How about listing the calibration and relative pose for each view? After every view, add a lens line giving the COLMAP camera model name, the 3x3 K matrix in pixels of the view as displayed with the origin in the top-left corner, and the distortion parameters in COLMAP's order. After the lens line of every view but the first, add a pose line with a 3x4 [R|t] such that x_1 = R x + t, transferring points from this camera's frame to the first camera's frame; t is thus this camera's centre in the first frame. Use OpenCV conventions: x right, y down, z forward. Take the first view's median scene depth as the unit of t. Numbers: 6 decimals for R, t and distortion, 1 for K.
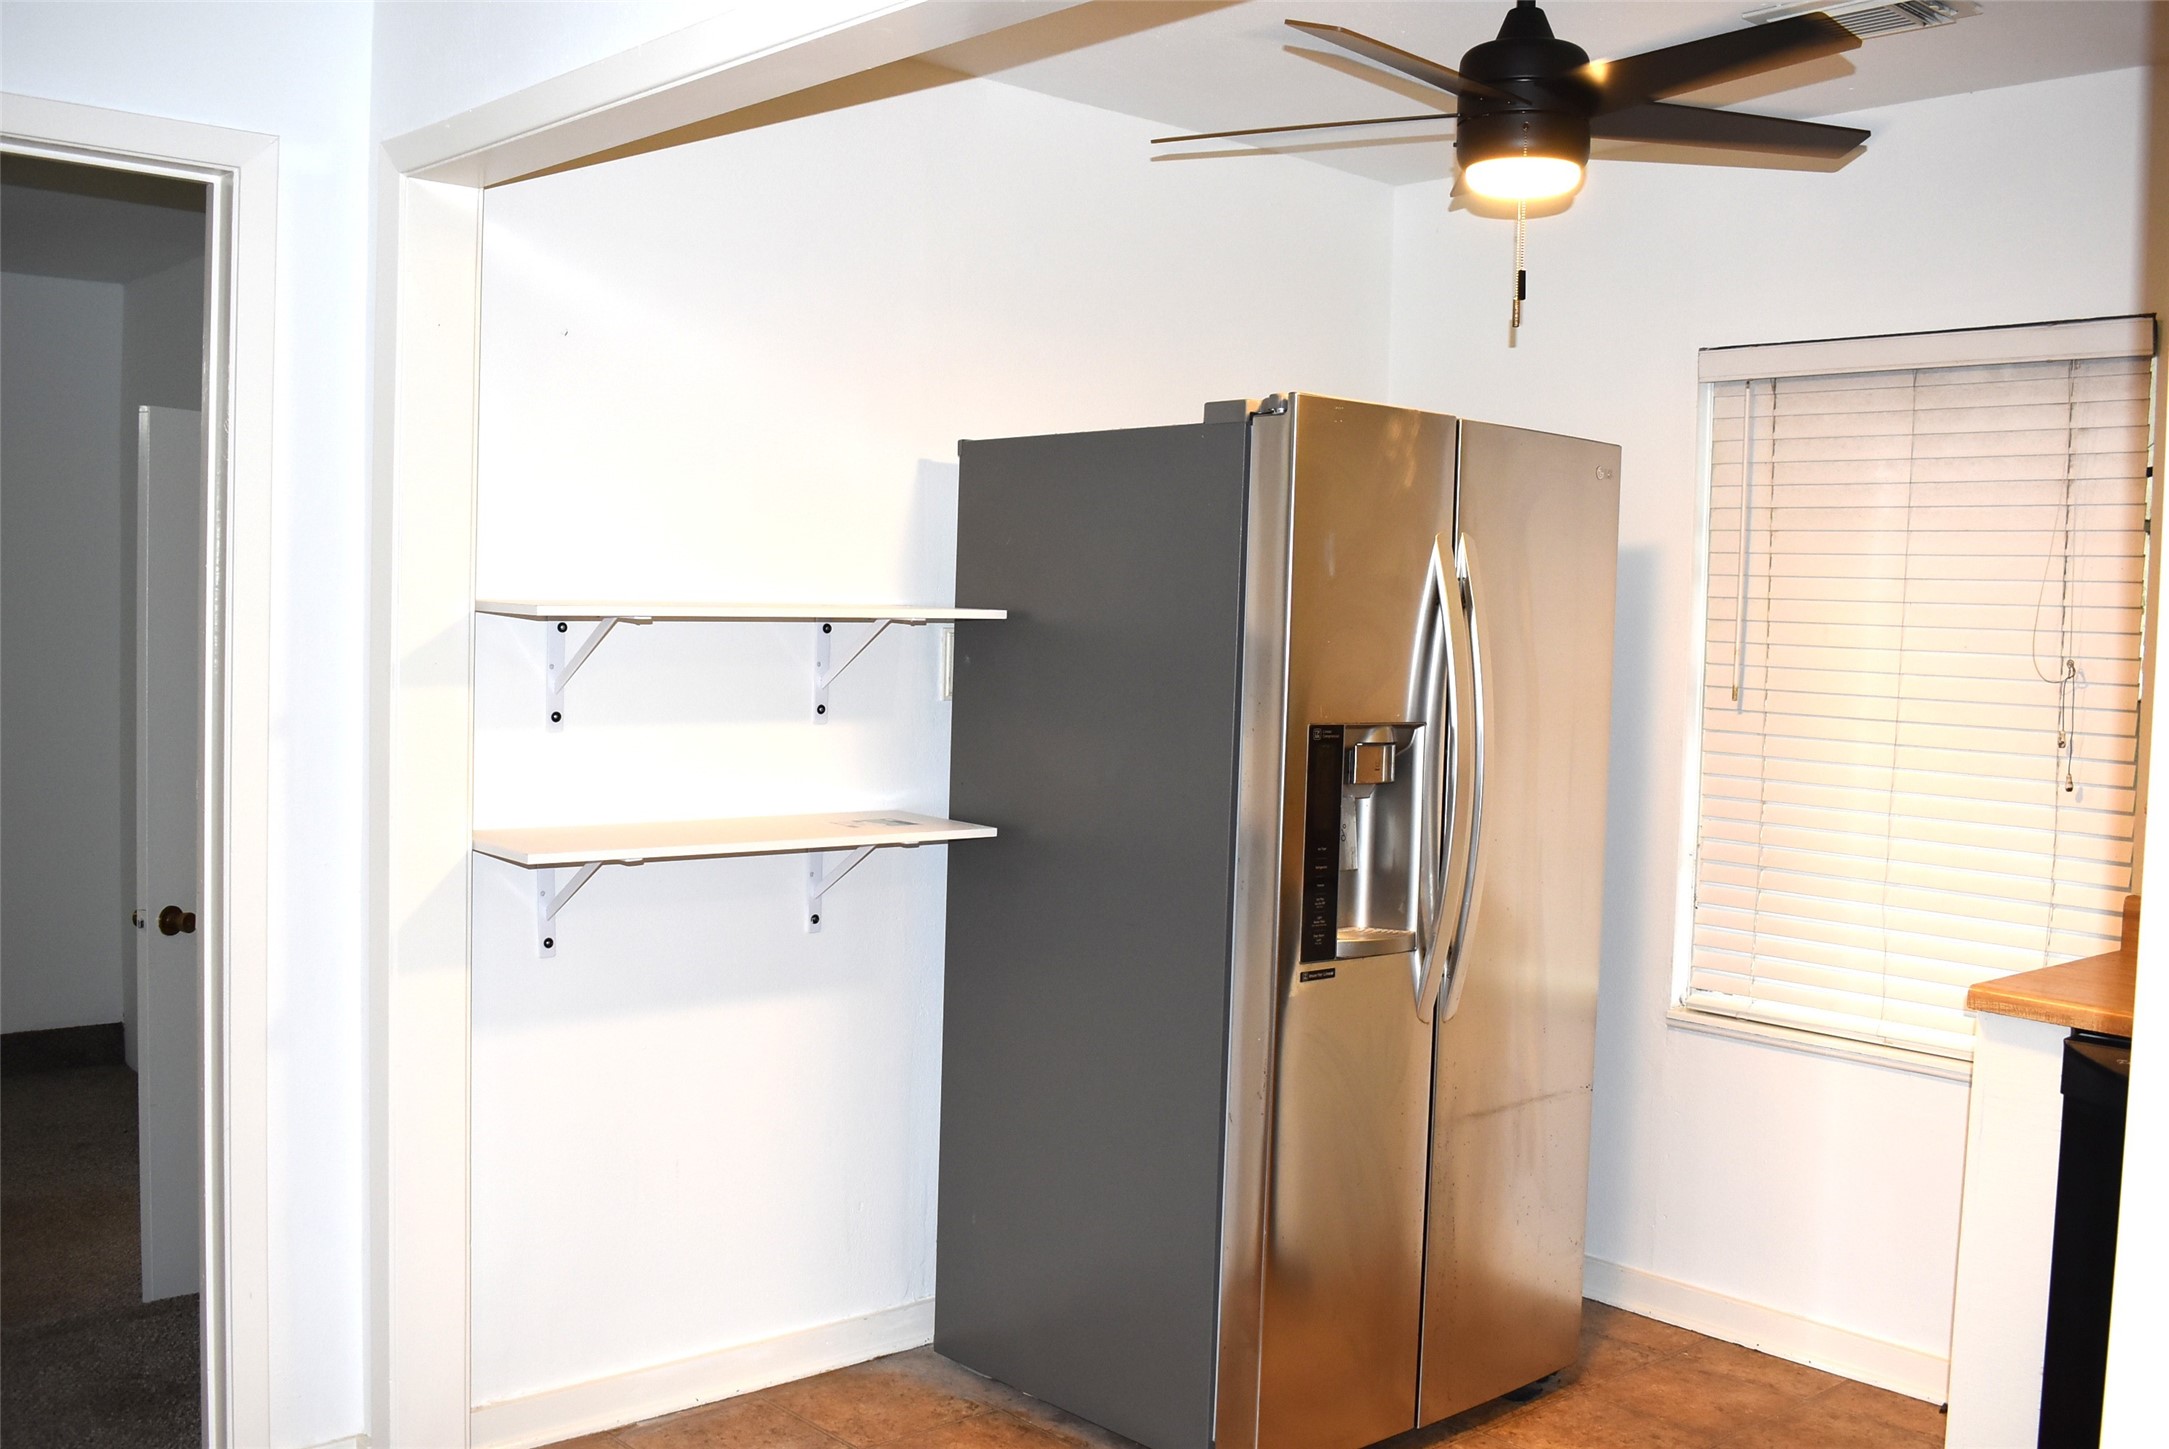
lens RADIAL K [[2060.7, 0, 1079.1], [0, 2060.7, 717.6], [0, 0, 1]] dist [-0.092315, -0.000154]
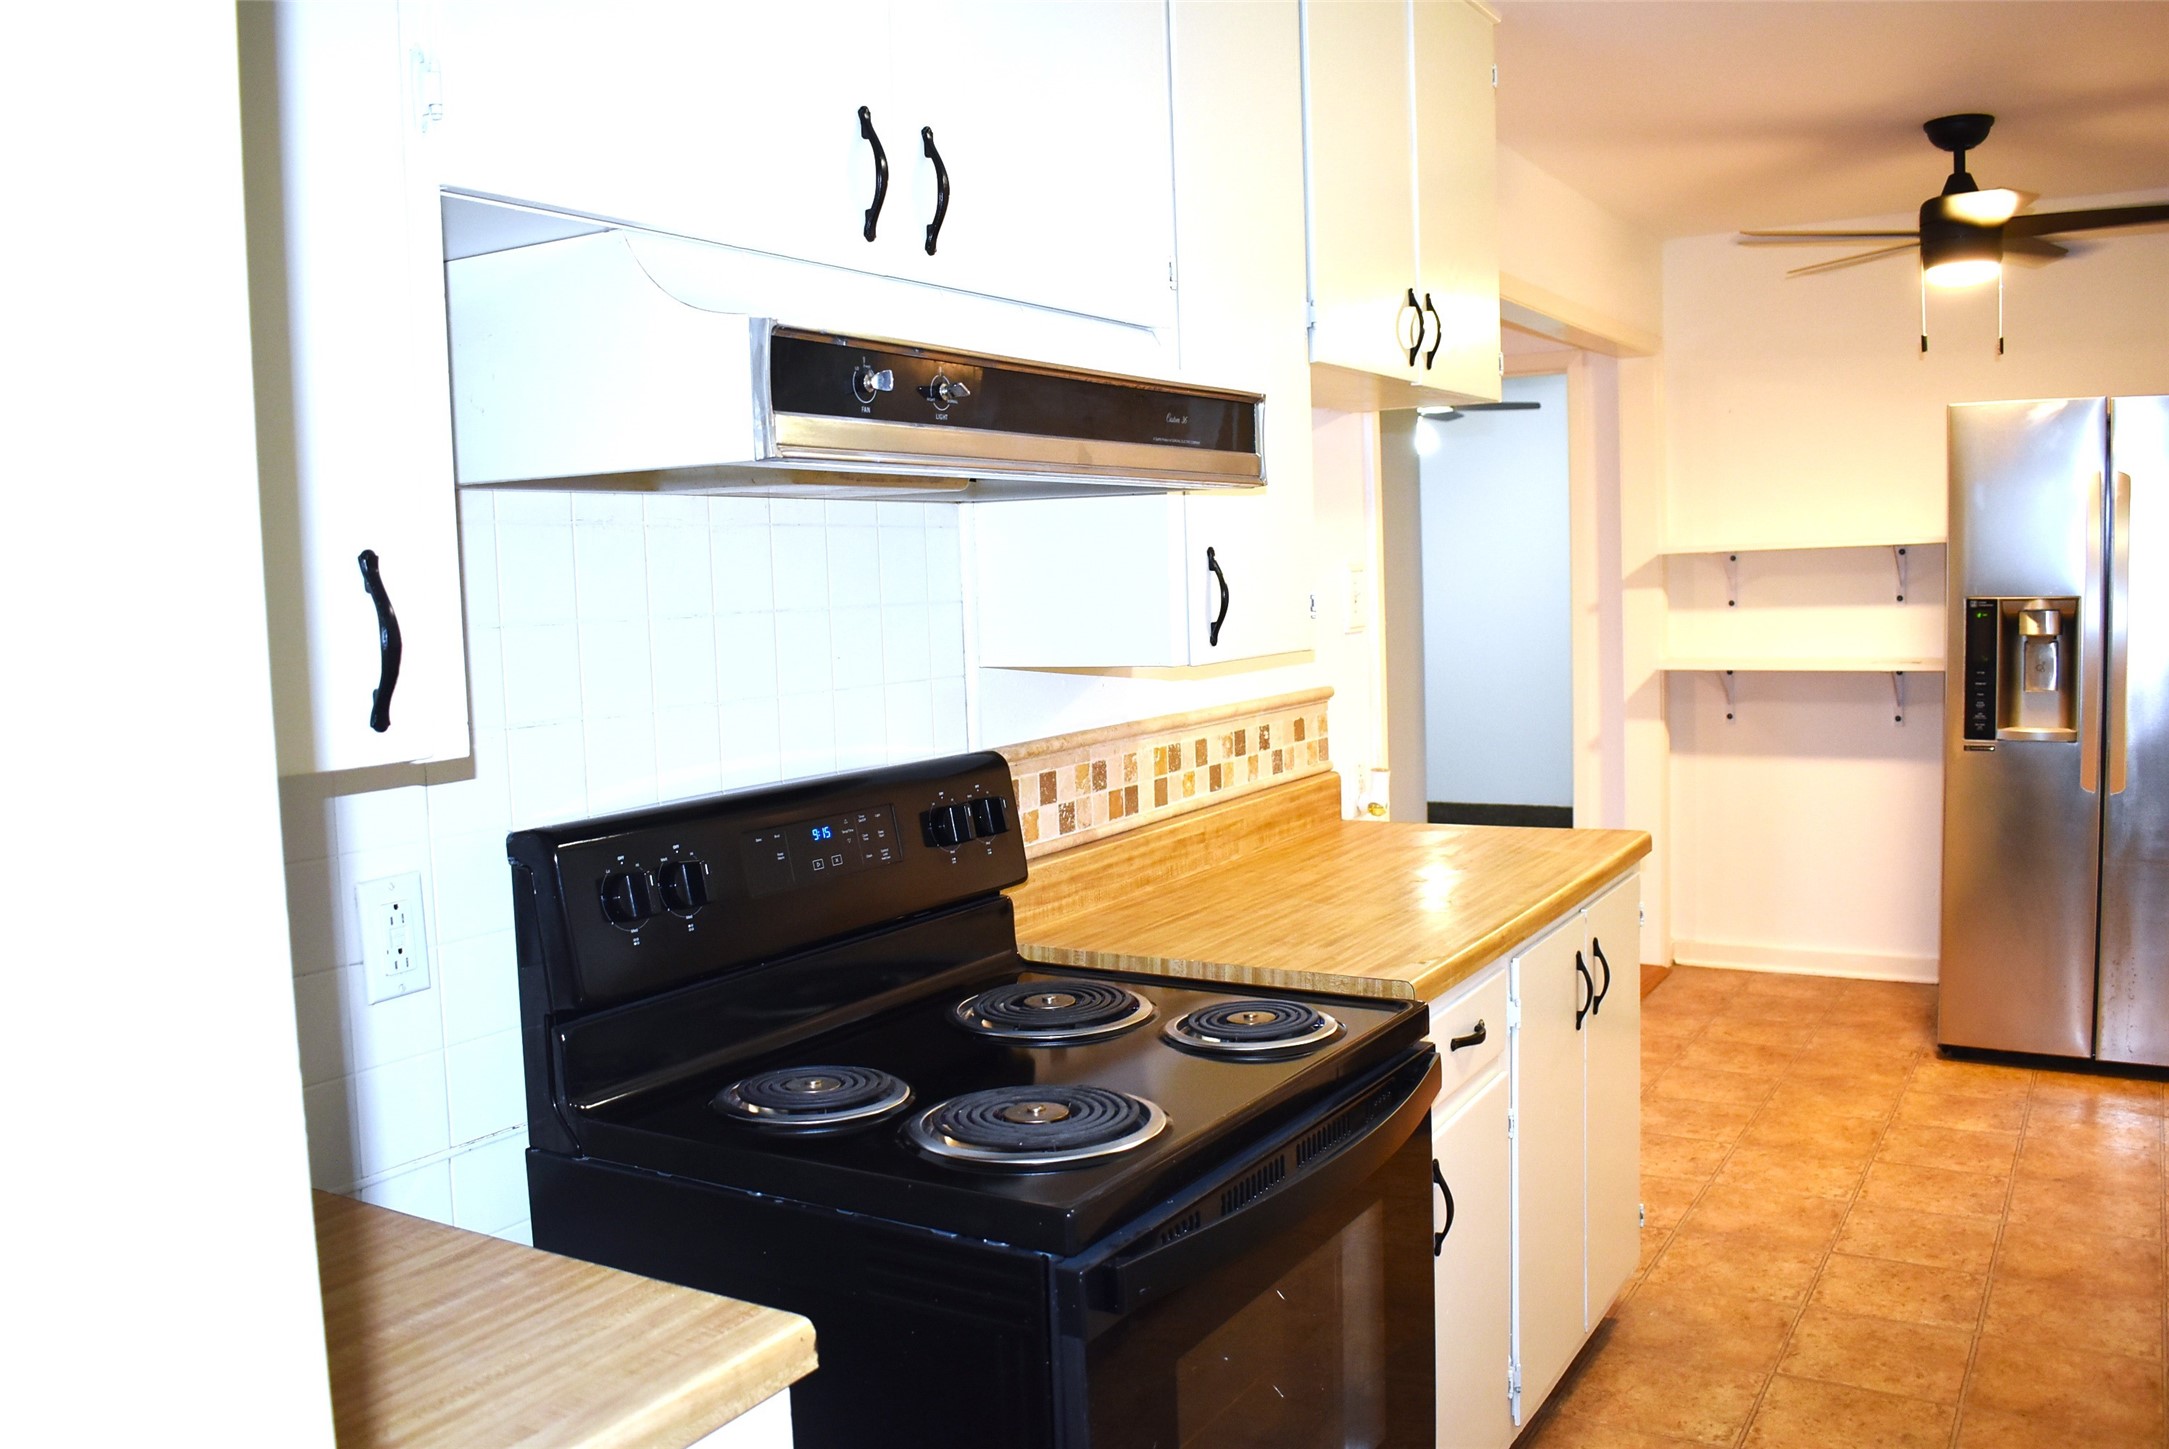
lens RADIAL K [[1786.1, 0, 1093.6], [0, 1786.1, 726.3], [0, 0, 1]] dist [-0.095307, 0.018809]
pose [[0.297489, 0.045267, -0.953651, 1.264896], [-0.006835, 0.998951, 0.045285, 0.048274], [0.954701, -0.006954, 0.297487, -0.113087]]
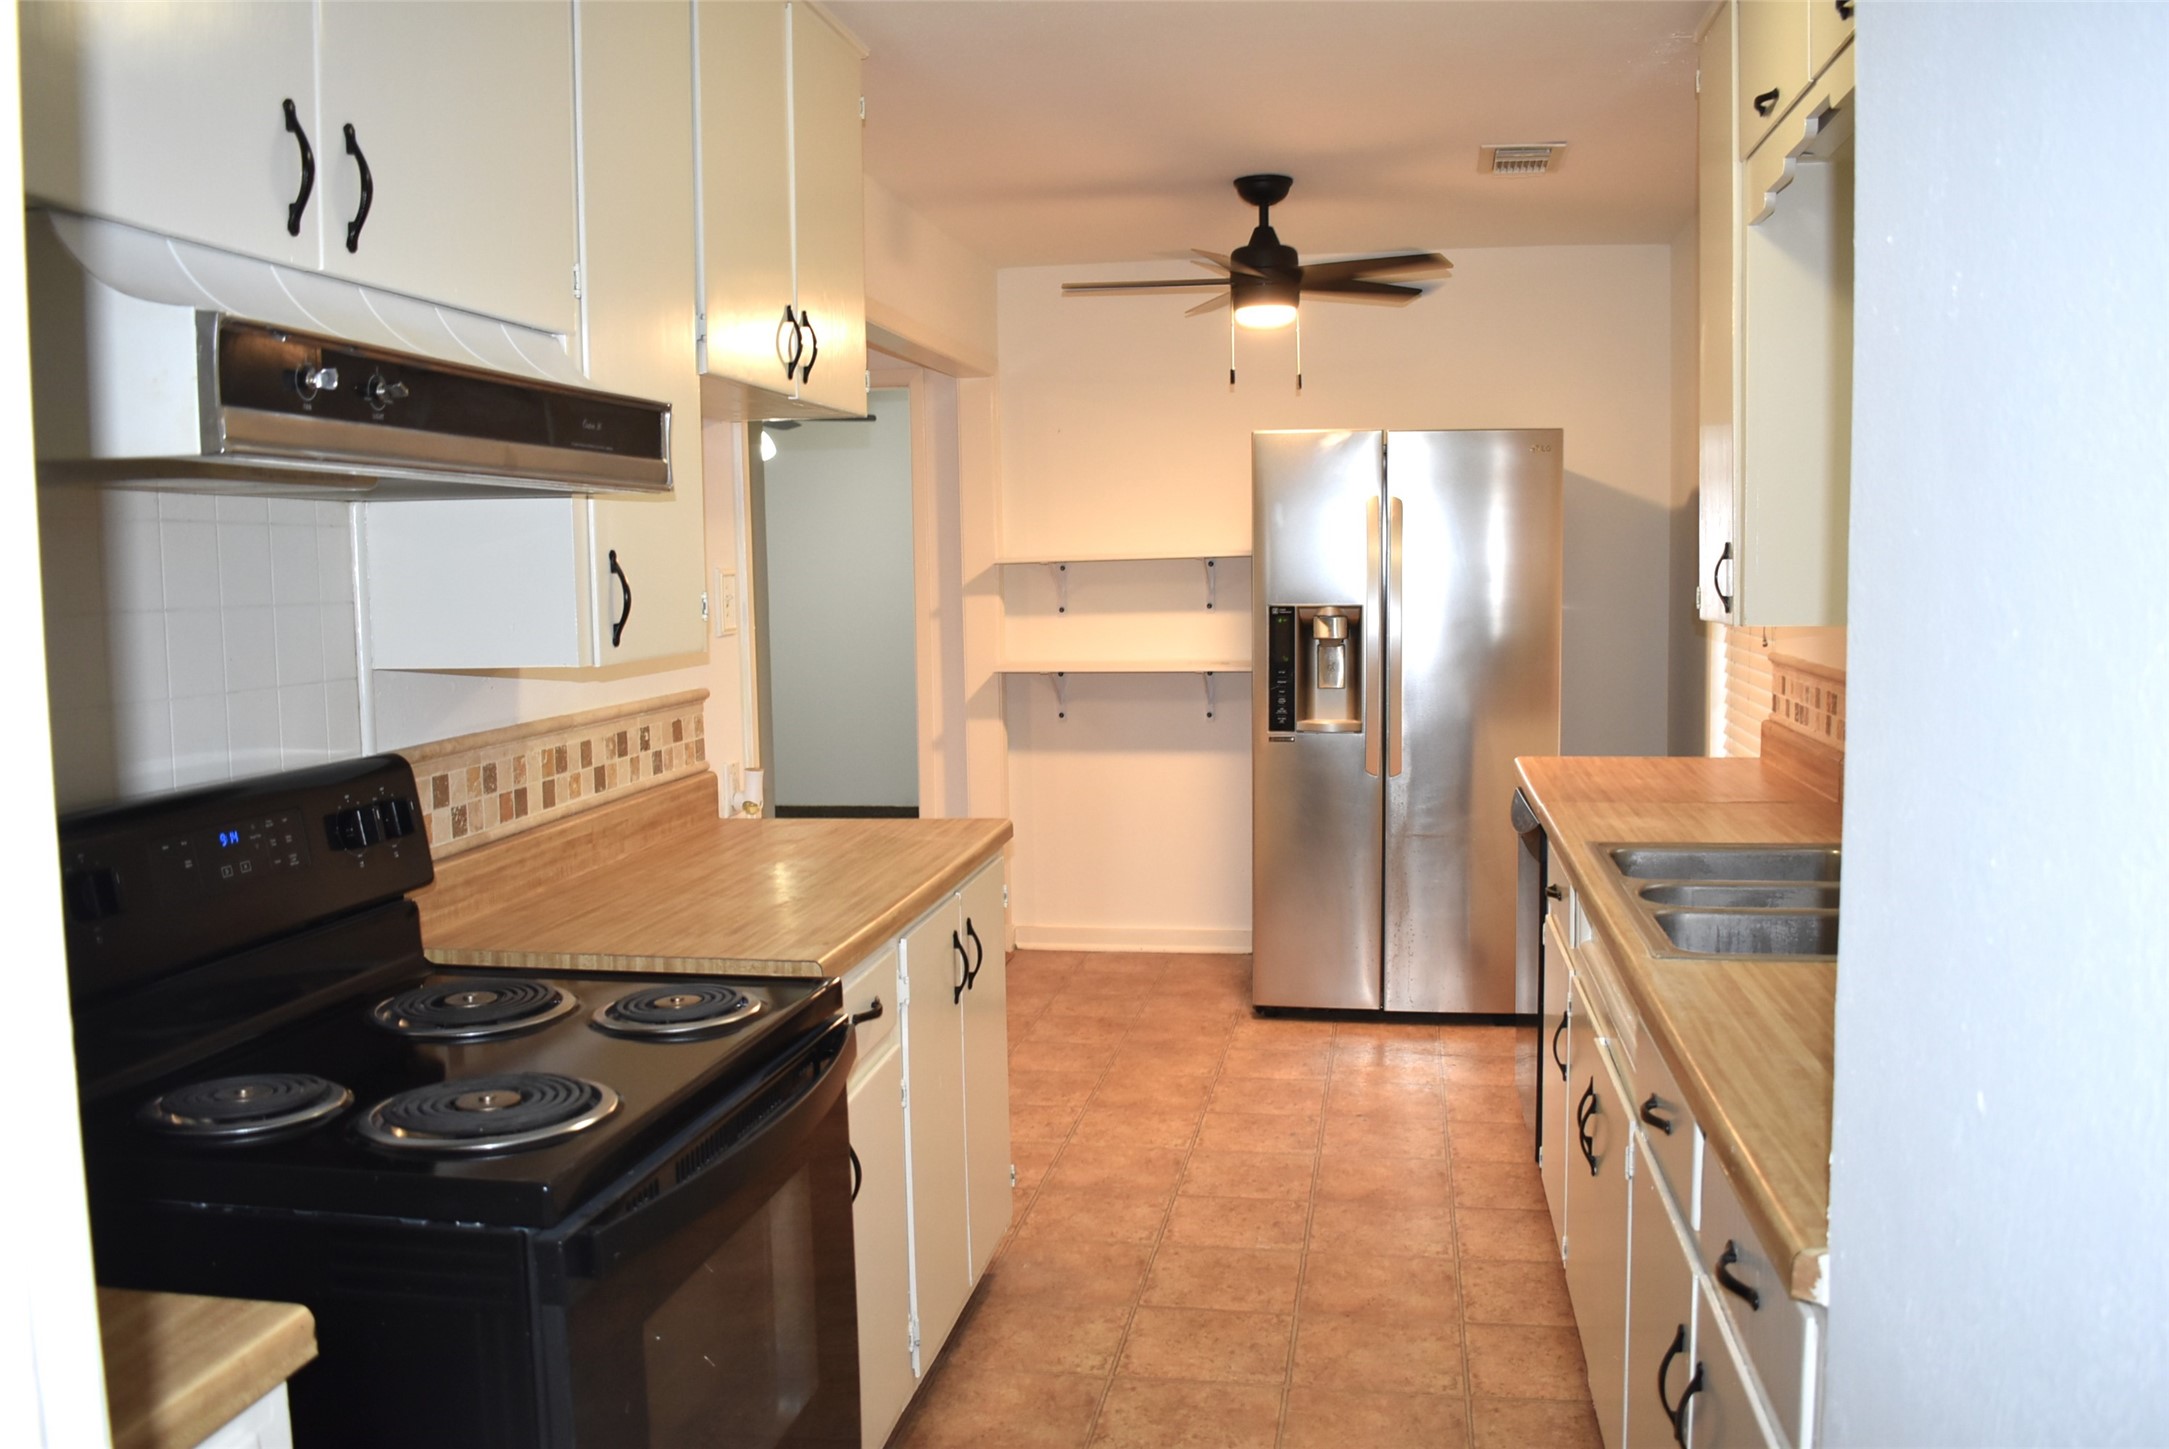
lens RADIAL K [[1786.1, 0, 1093.6], [0, 1786.1, 726.3], [0, 0, 1]] dist [-0.095307, 0.018809]
pose [[0.627017, 0.033959, -0.778265, 1.285497], [-0.005758, 0.999224, 0.038961, 0.051259], [0.778984, -0.019948, 0.626726, -0.156957]]
